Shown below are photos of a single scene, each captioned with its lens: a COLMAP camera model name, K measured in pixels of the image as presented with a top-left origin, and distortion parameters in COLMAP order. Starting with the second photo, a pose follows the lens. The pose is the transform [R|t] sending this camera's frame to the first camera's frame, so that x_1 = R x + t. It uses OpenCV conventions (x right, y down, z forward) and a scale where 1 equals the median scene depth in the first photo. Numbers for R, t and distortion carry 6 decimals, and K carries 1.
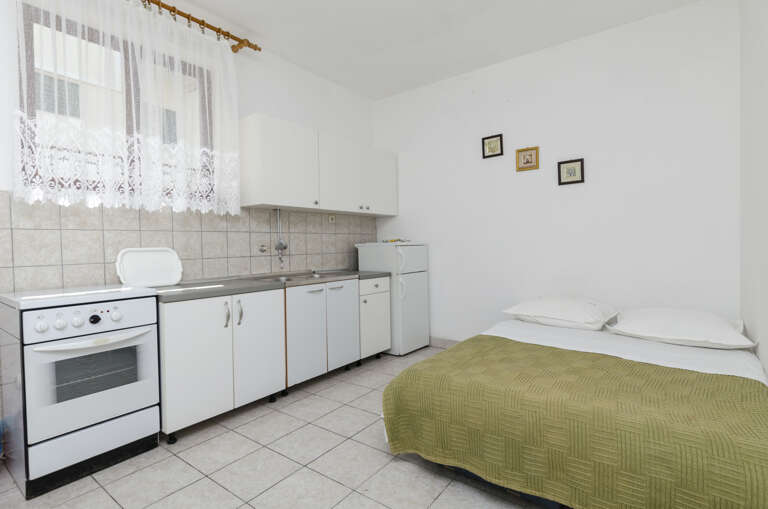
lens RADIAL K [[380.0, 0, 384.0], [0, 380.0, 254.5], [0, 0, 1]] dist [-0.000245, 0.000038]
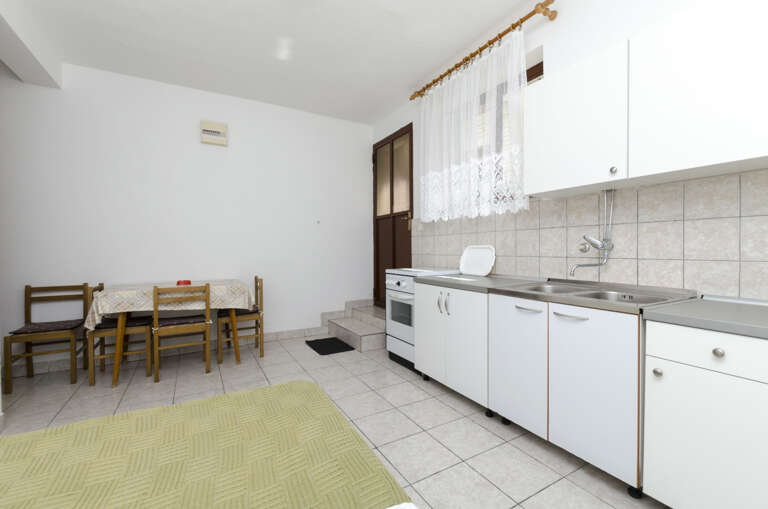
lens RADIAL K [[332.3, 0, 384.0], [0, 332.3, 254.5], [0, 0, 1]] dist [-0.000407, 0.000196]
pose [[-0.403506, 0.036587, -0.914245, 0.474608], [-0.011712, 0.998912, 0.045144, -0.029490], [0.914902, 0.028923, -0.402638, 0.979028]]
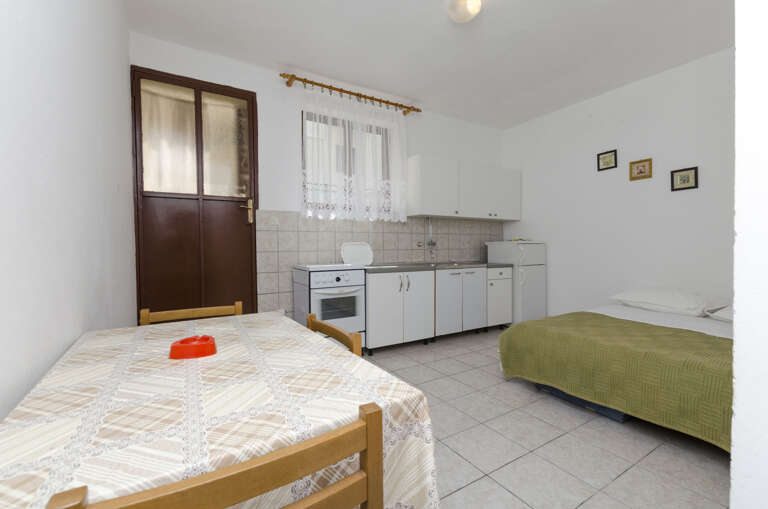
lens RADIAL K [[332.3, 0, 384.0], [0, 332.3, 254.5], [0, 0, 1]] dist [-0.000407, 0.000196]
pose [[0.928700, 0.020168, -0.370284, 0.034745], [-0.019823, 0.999792, 0.004737, 0.021965], [0.370302, 0.002941, 0.928907, -0.270991]]
